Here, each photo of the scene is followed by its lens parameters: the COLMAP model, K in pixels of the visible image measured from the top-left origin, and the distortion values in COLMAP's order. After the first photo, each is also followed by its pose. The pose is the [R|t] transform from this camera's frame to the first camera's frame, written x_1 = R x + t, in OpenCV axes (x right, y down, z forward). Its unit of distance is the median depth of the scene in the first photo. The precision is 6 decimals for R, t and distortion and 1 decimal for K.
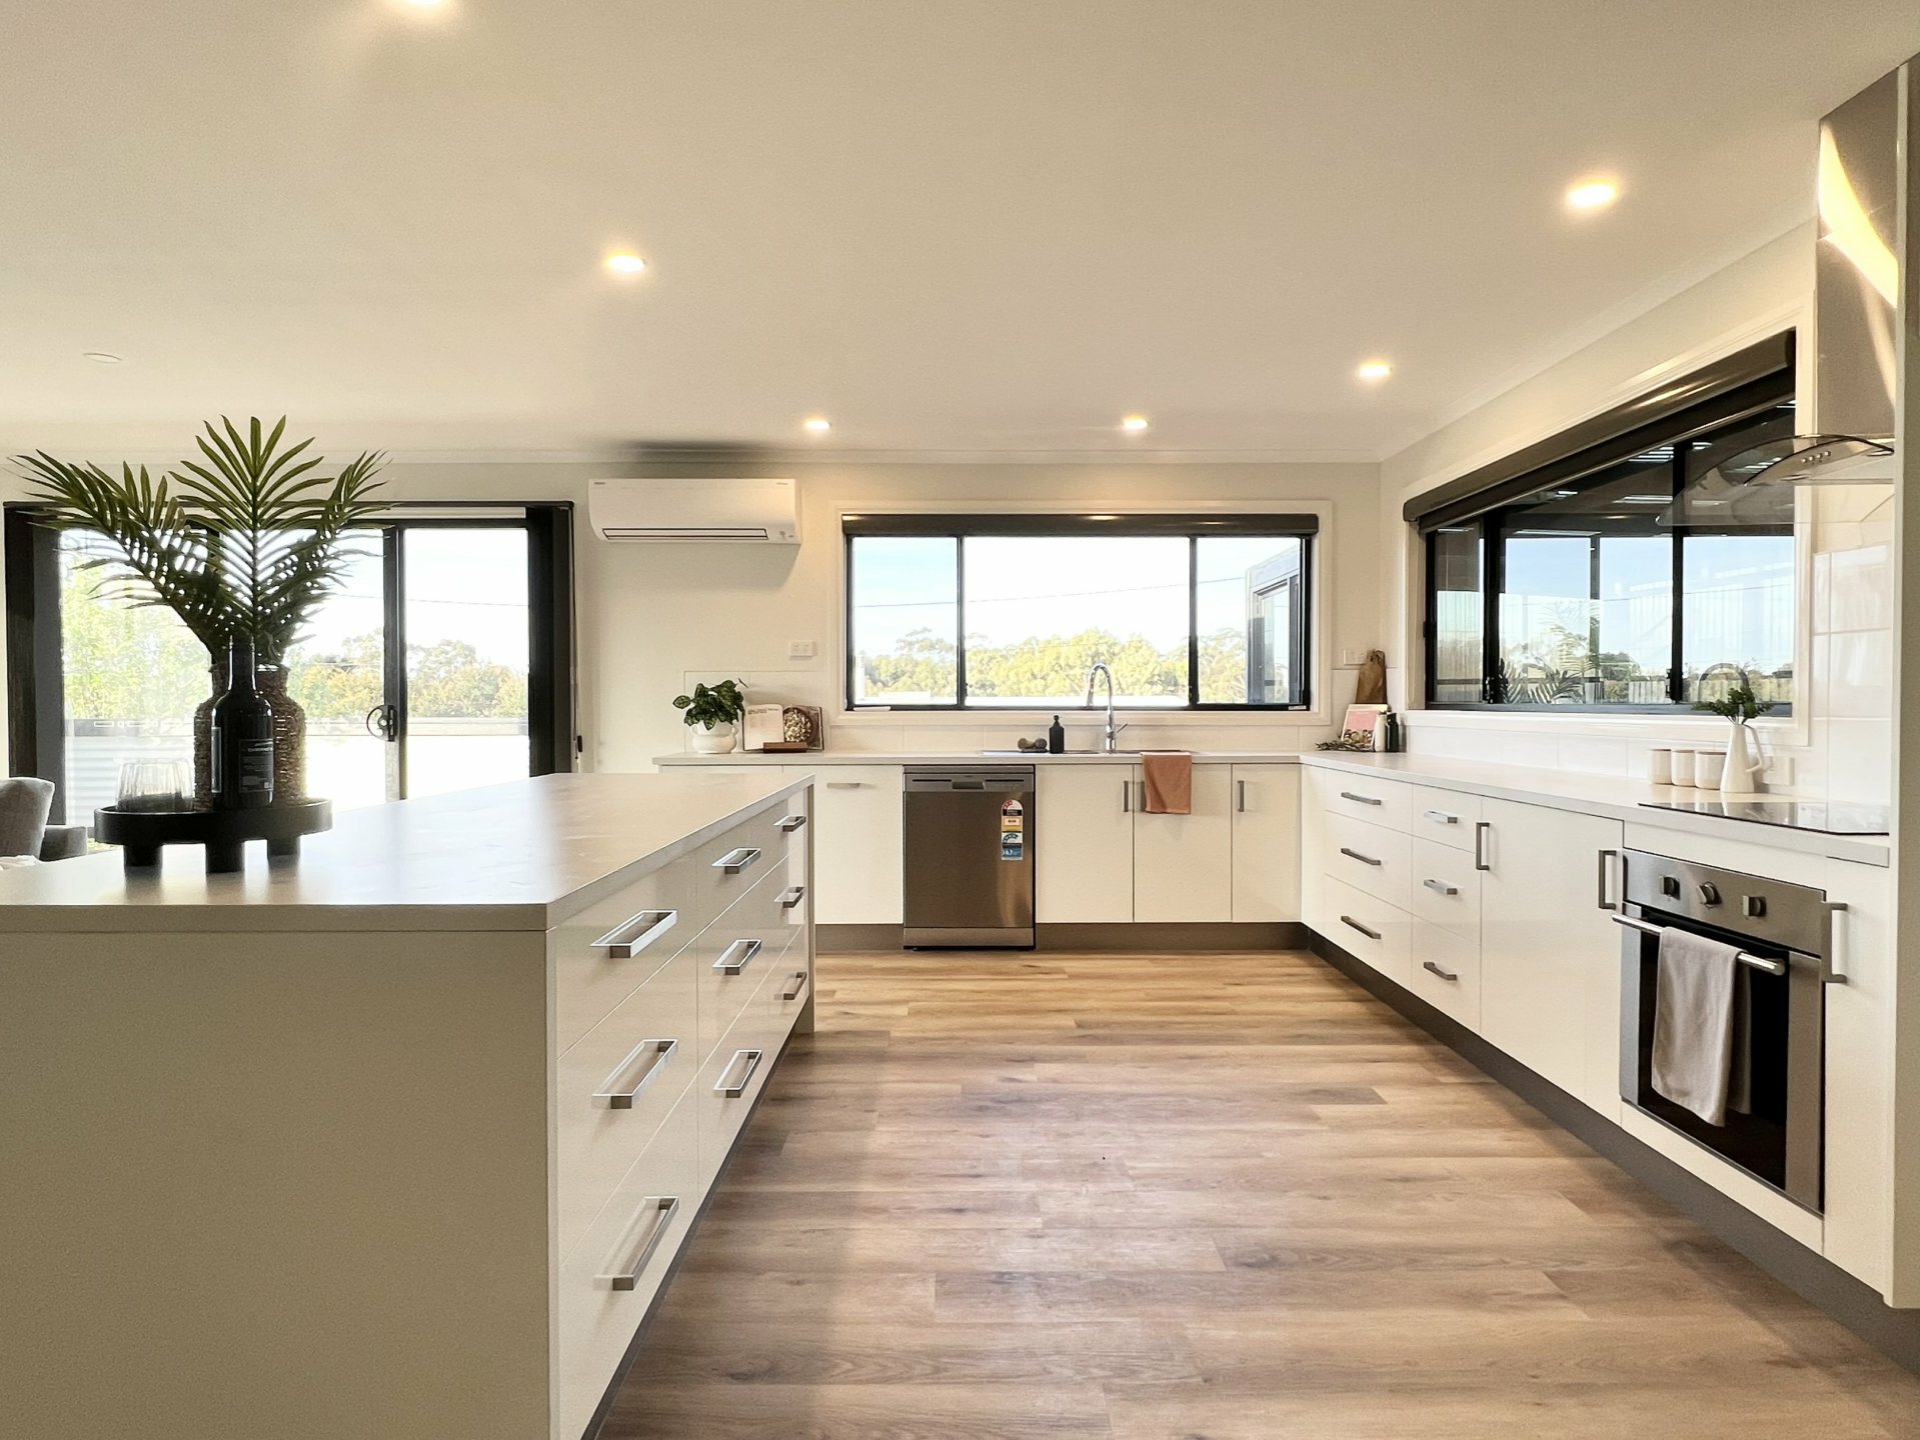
lens RADIAL K [[1087.2, 0, 960.0], [0, 1087.2, 720.0], [0, 0, 1]] dist [0.001212, -0.000546]
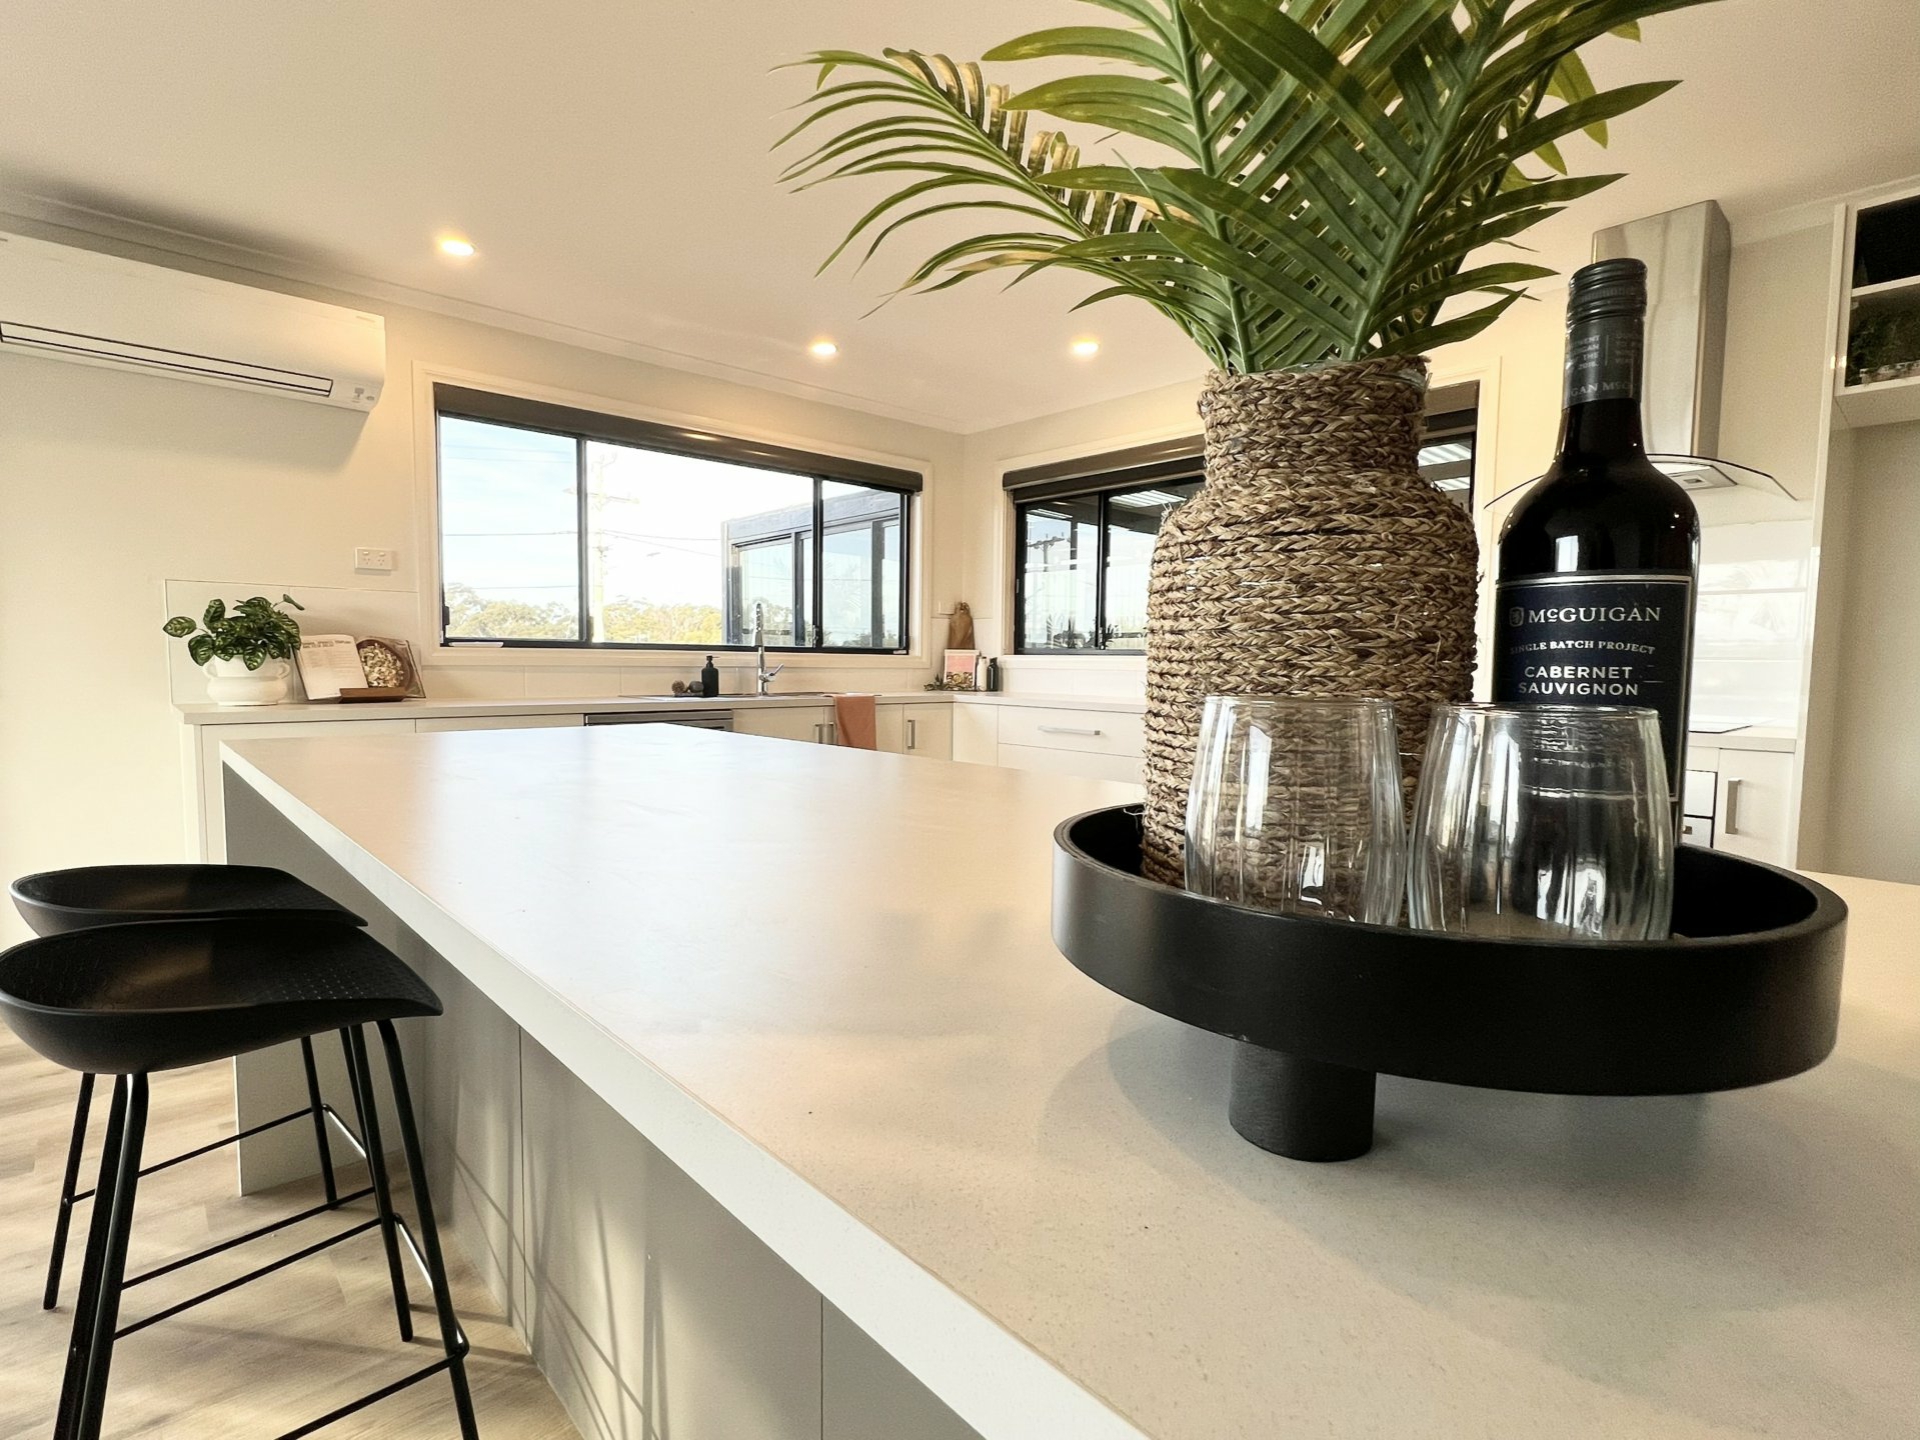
lens RADIAL K [[938.7, 0, 960.0], [0, 938.7, 720.0], [0, 0, 1]] dist [0.003020, -0.000785]
pose [[0.739085, -0.033167, 0.672795, -0.286841], [-0.001130, 0.998725, 0.050476, 0.009679], [-0.673611, -0.038066, 0.738105, 0.274668]]
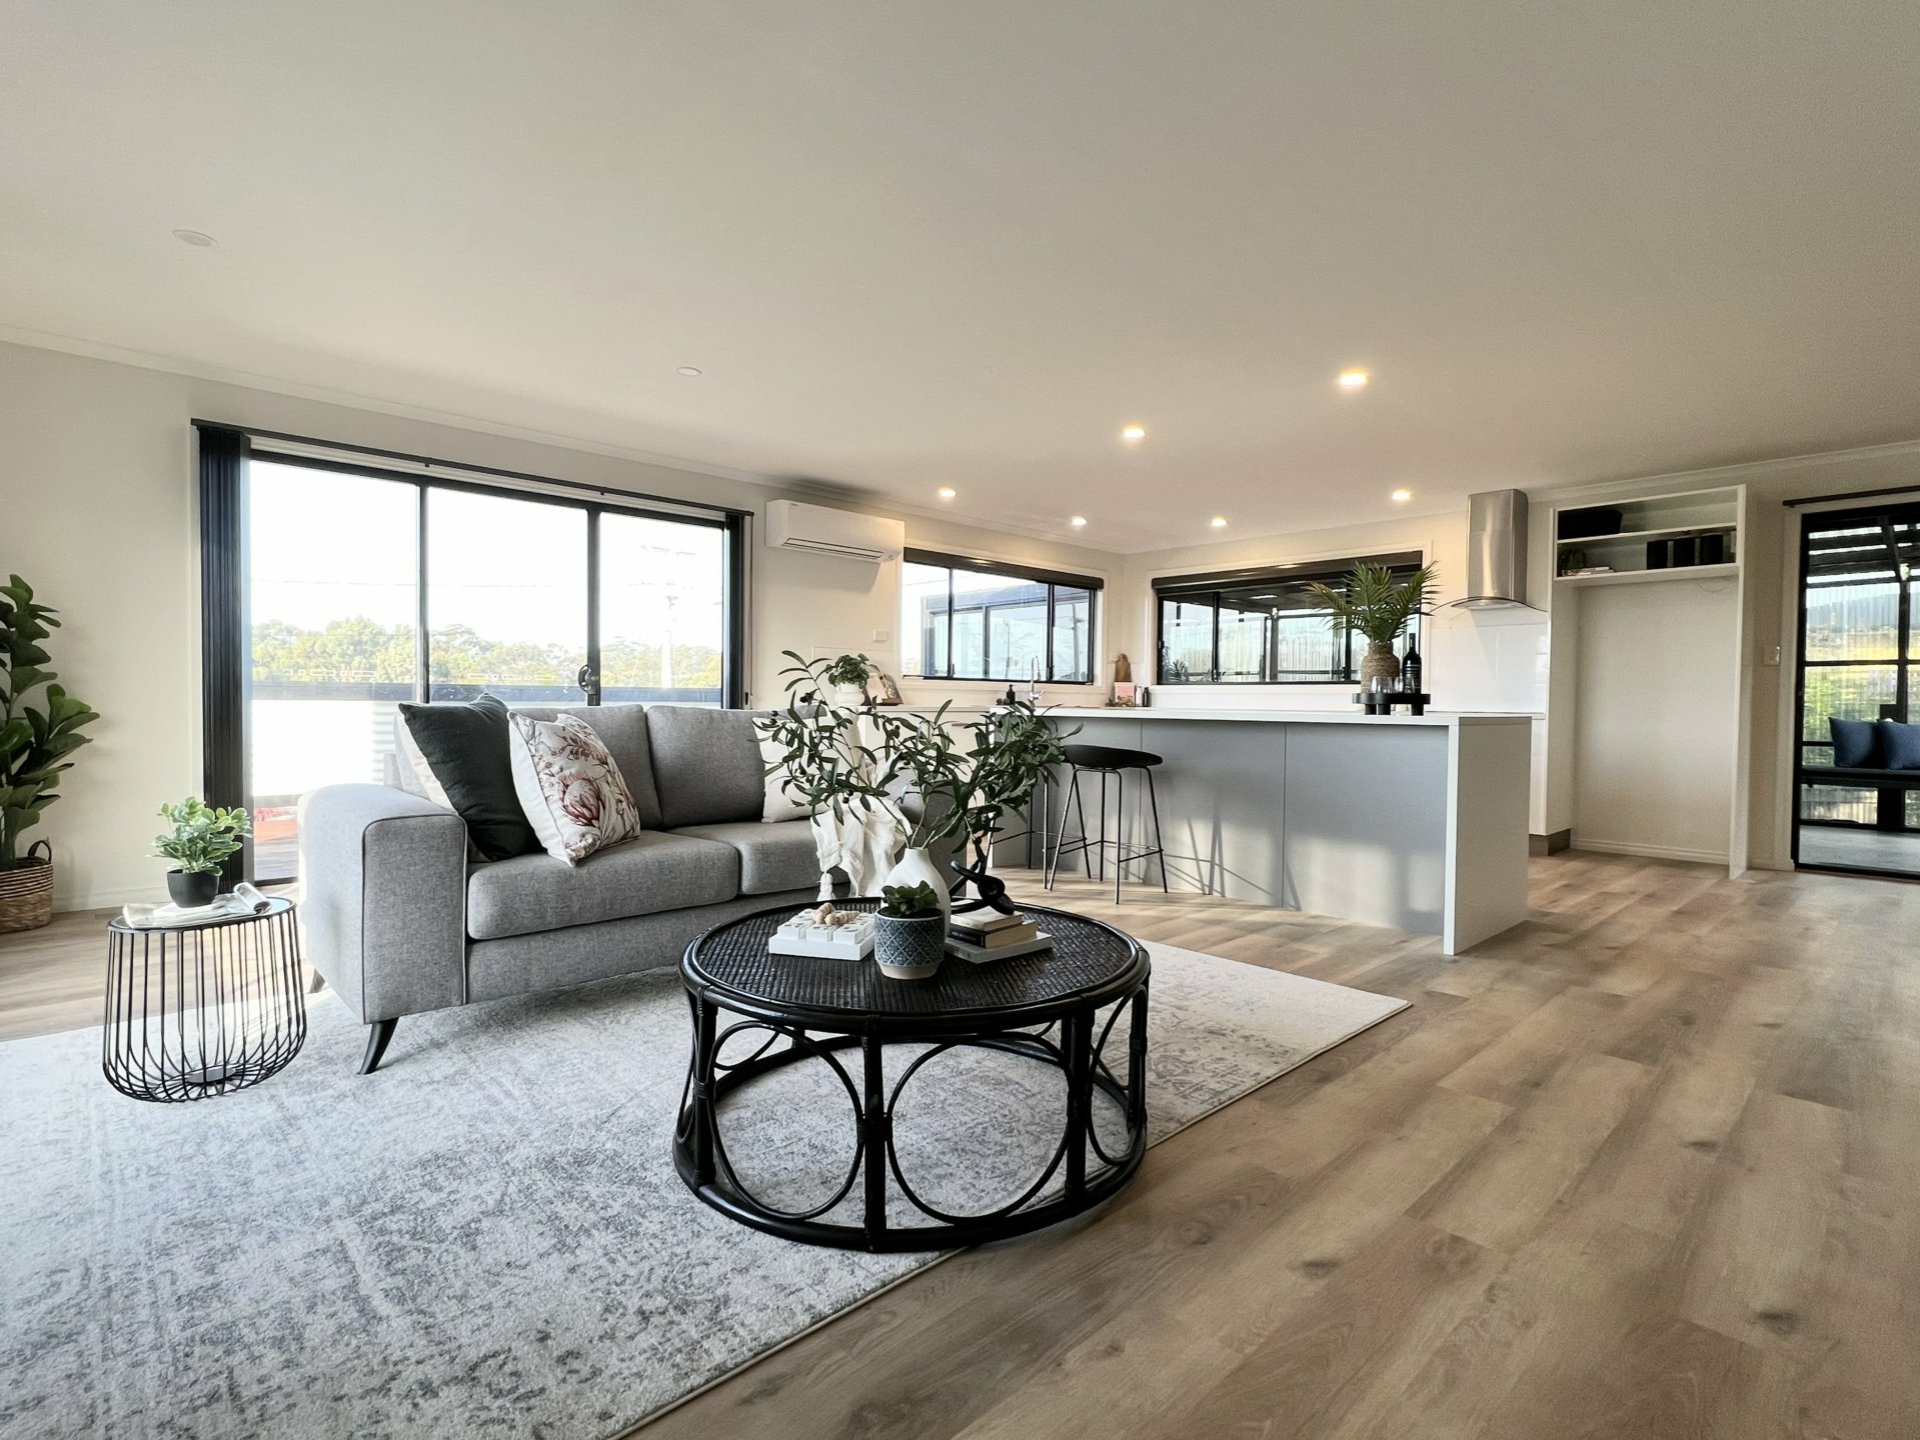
lens RADIAL K [[938.7, 0, 960.0], [0, 938.7, 720.0], [0, 0, 1]] dist [0.003020, -0.000785]
pose [[0.727932, -0.003003, 0.685643, -0.951330], [-0.002239, 0.999975, 0.006757, 0.040867], [-0.685646, -0.006454, 0.727907, 0.006365]]
